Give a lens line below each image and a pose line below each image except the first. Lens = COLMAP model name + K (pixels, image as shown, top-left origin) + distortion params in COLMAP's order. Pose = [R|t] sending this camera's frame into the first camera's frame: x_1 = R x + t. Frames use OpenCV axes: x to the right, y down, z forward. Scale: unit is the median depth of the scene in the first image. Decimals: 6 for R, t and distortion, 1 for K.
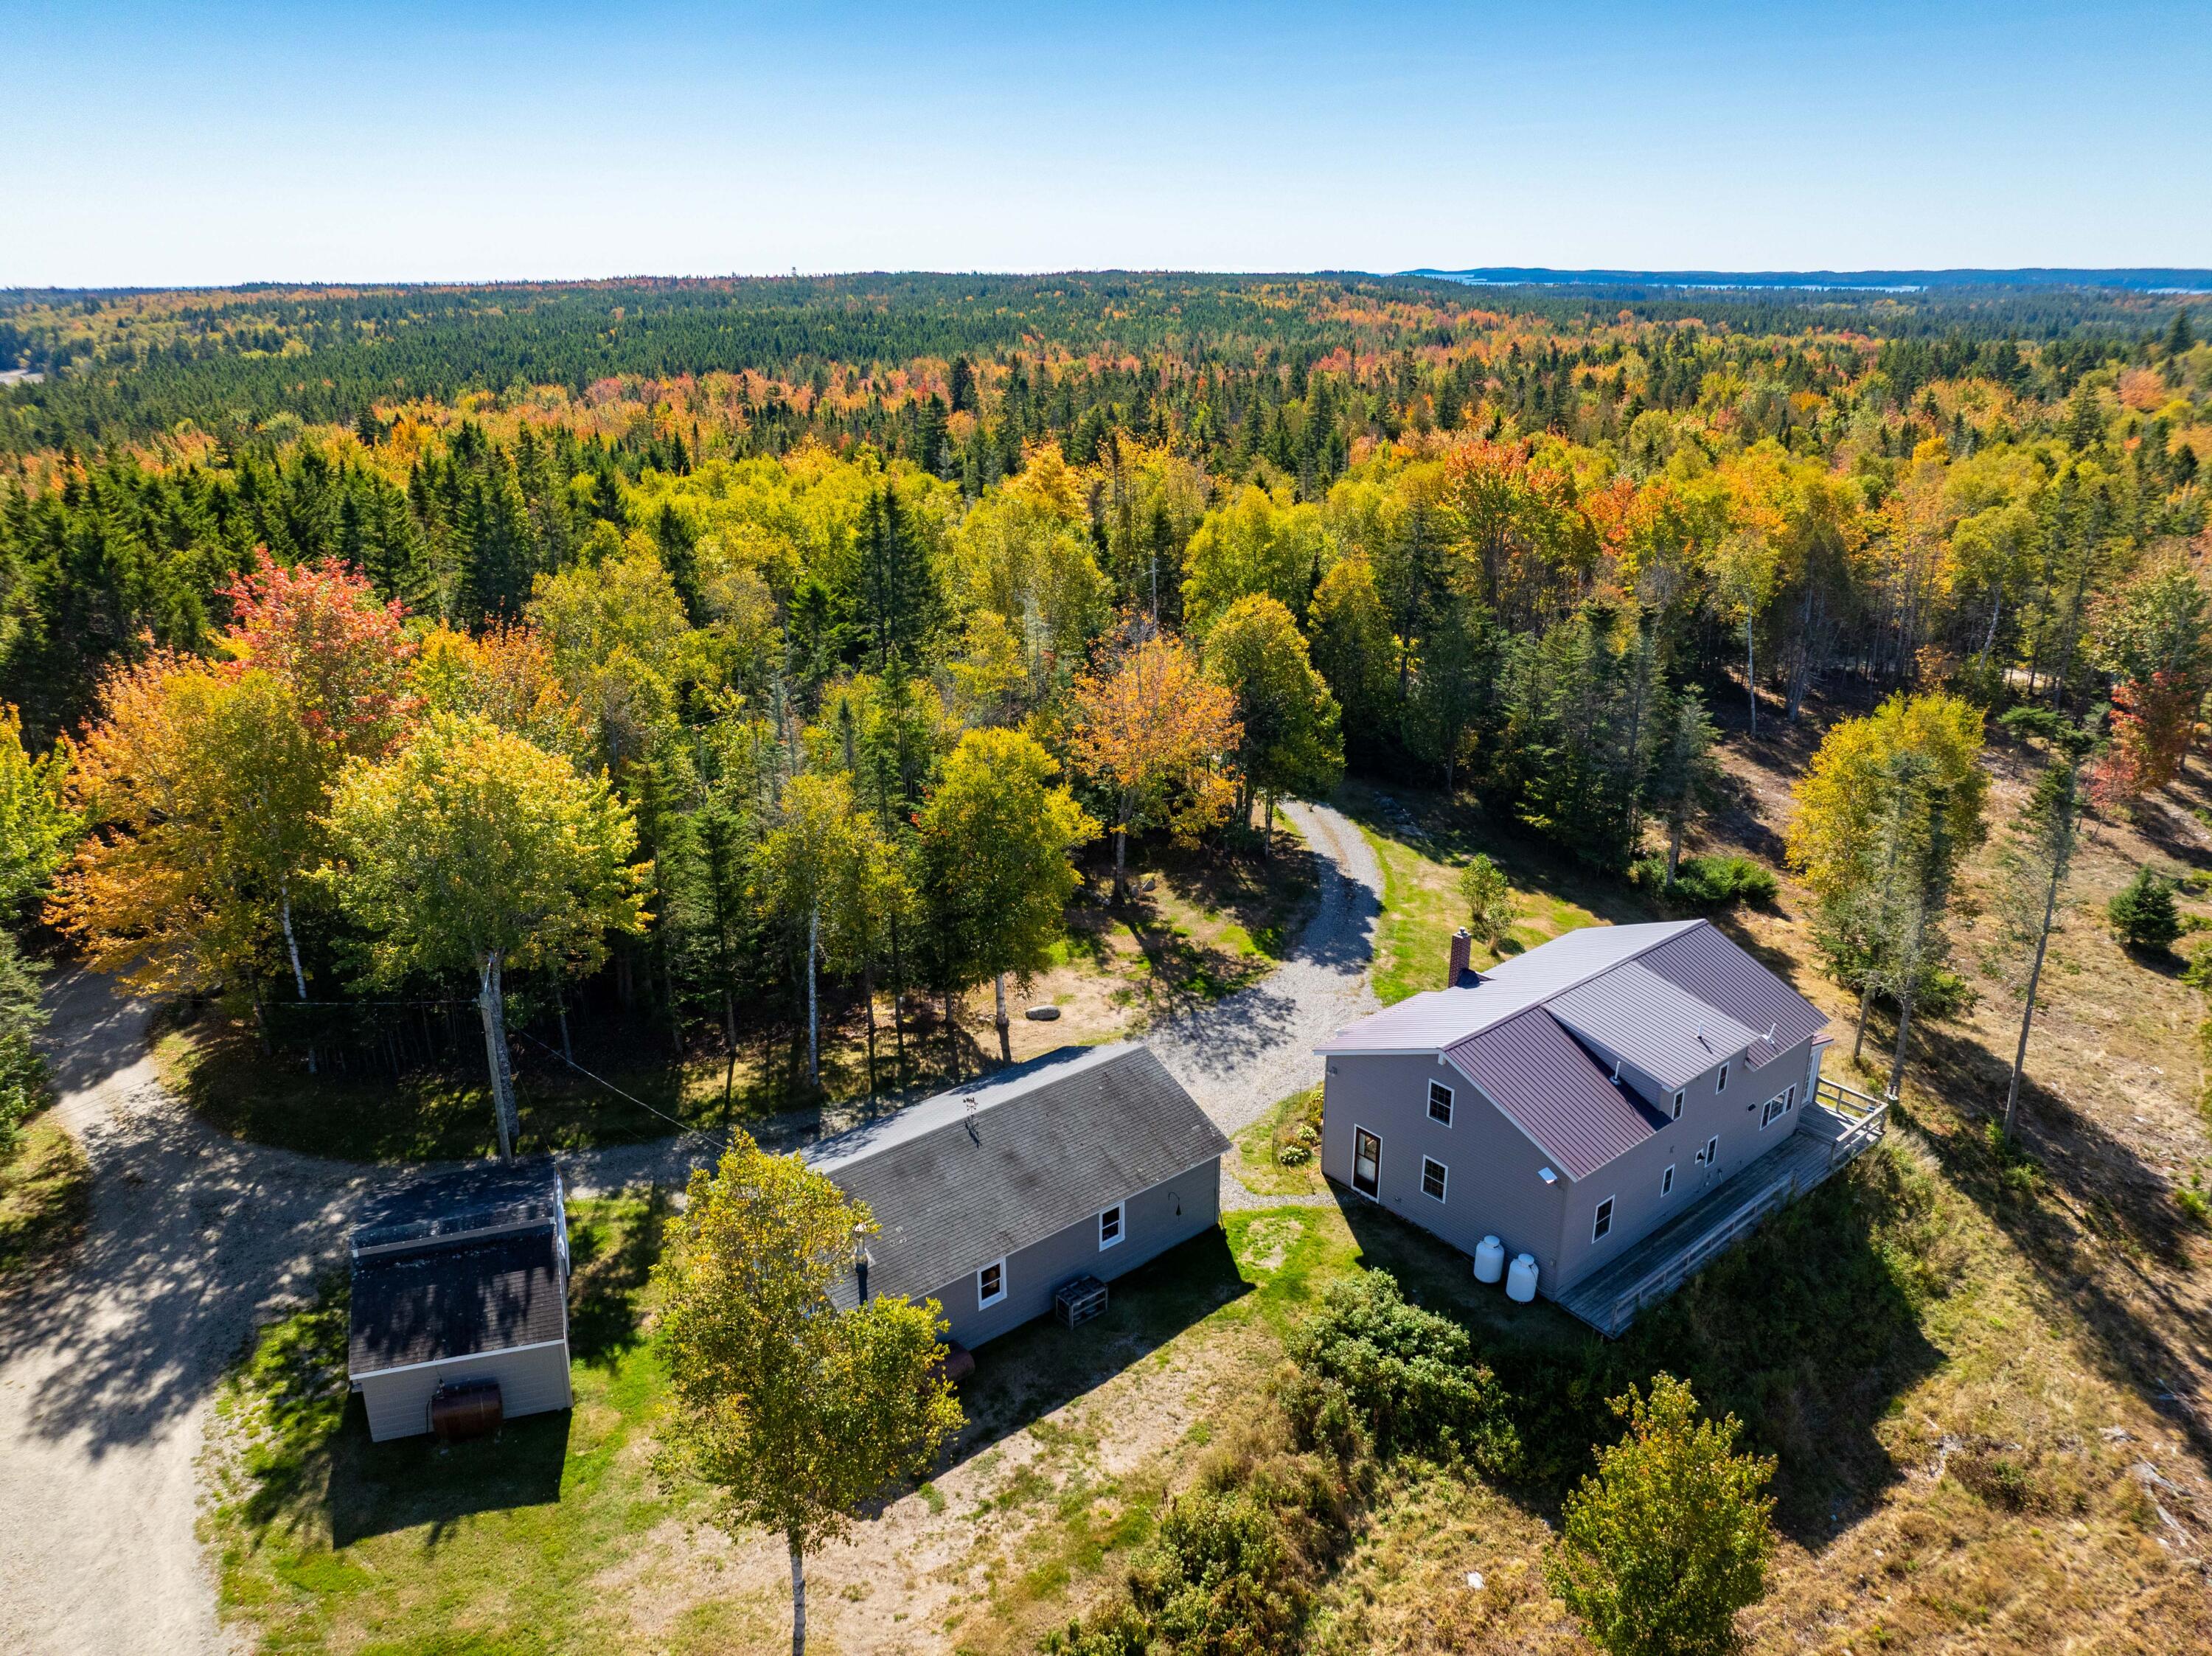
lens RADIAL K [[1562.9, 0, 1096.0], [0, 1562.9, 833.3], [0, 0, 1]] dist [-0.042988, 0.012920]
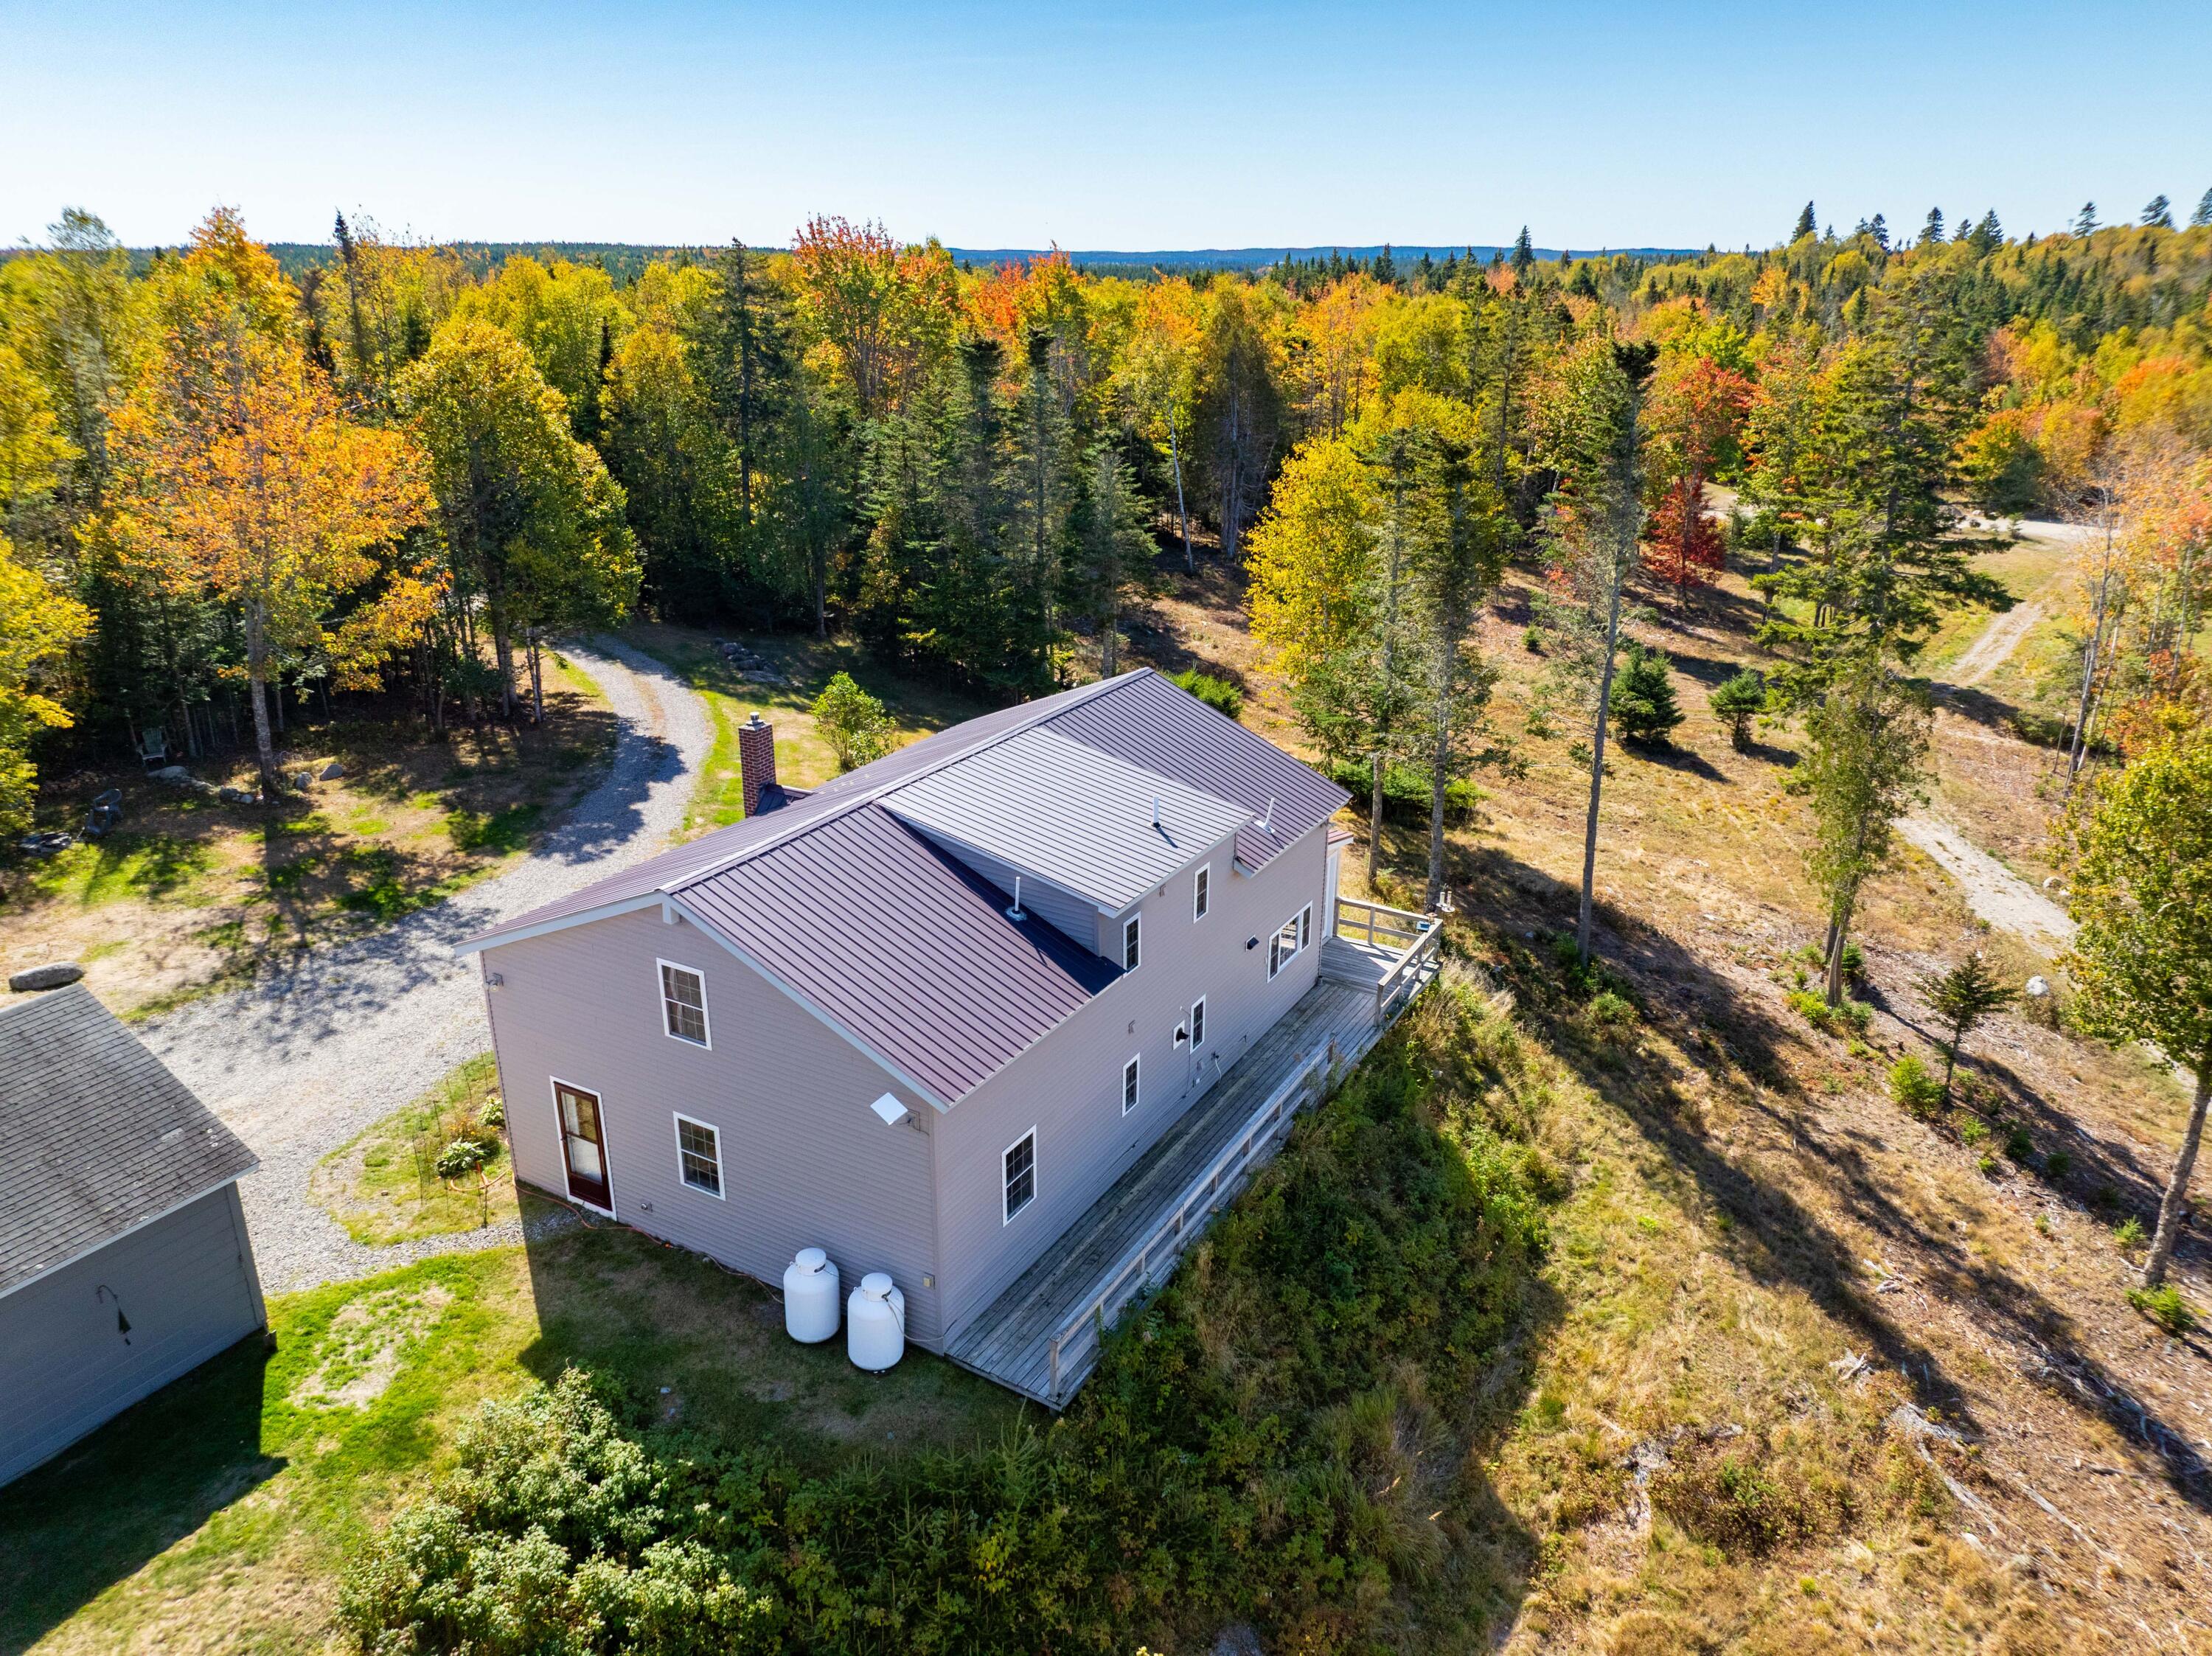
lens RADIAL K [[1562.9, 0, 1122.1], [0, 1562.9, 825.5], [0, 0, 1]] dist [-0.042988, 0.012920]
pose [[0.934049, -0.109176, 0.340049, 0.185347], [0.108244, 0.993886, 0.021770, 0.118640], [-0.340346, 0.016474, 0.940156, 0.473197]]
